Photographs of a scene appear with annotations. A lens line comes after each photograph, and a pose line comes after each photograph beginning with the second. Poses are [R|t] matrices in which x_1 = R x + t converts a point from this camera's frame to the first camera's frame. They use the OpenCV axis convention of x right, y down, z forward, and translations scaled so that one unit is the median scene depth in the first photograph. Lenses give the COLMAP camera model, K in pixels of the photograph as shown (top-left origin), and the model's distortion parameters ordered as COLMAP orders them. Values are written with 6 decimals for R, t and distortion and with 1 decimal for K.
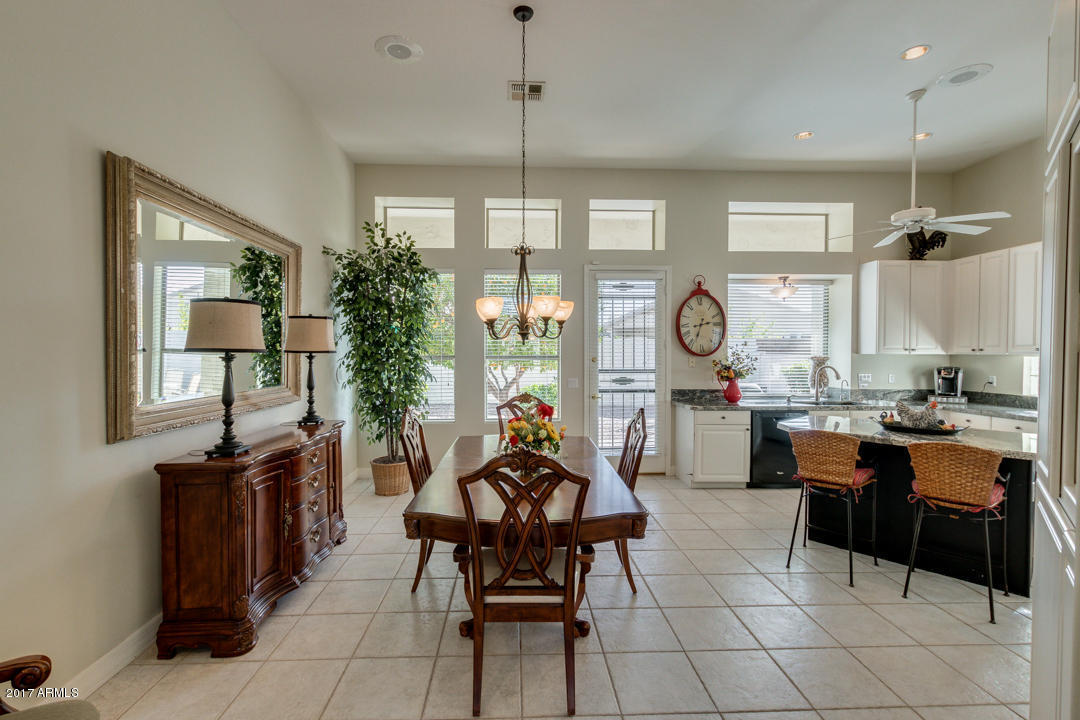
lens RADIAL K [[485.9, 0, 532.6], [0, 485.9, 363.7], [0, 0, 1]] dist [0.003620, -0.000790]
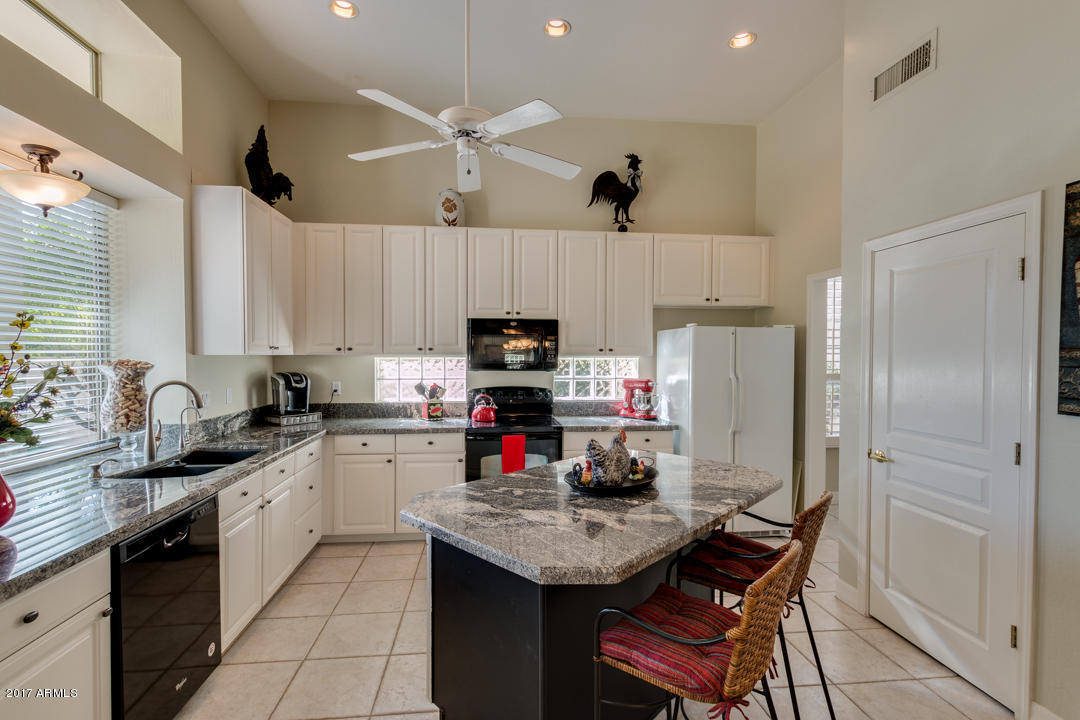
lens RADIAL K [[485.9, 0, 532.7], [0, 485.9, 364.6], [0, 0, 1]] dist [0.003620, -0.000790]
pose [[-0.060805, -0.022774, 0.997890, 0.125090], [0.020160, 0.999508, 0.024040, -0.015014], [-0.997946, 0.021579, -0.060316, 0.687917]]
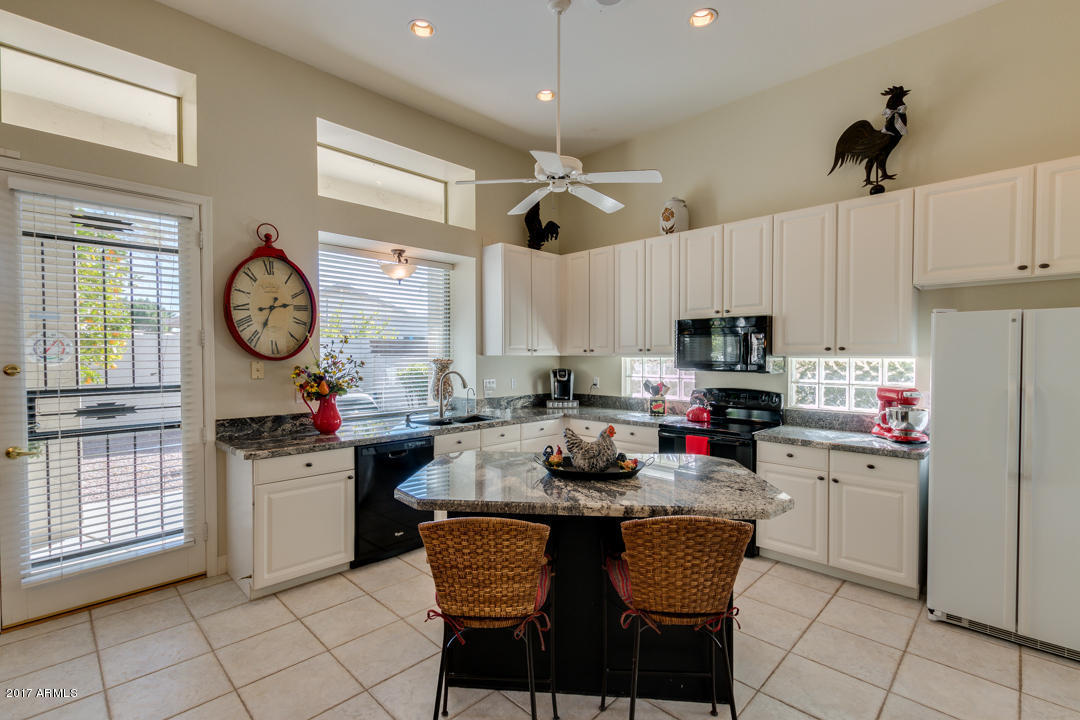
lens RADIAL K [[485.9, 0, 531.4], [0, 485.9, 363.4], [0, 0, 1]] dist [0.003620, -0.000790]
pose [[0.734744, -0.014268, 0.678195, 0.176443], [0.017643, 0.999843, 0.001920, -0.006928], [-0.678115, 0.010554, 0.734880, 0.350335]]
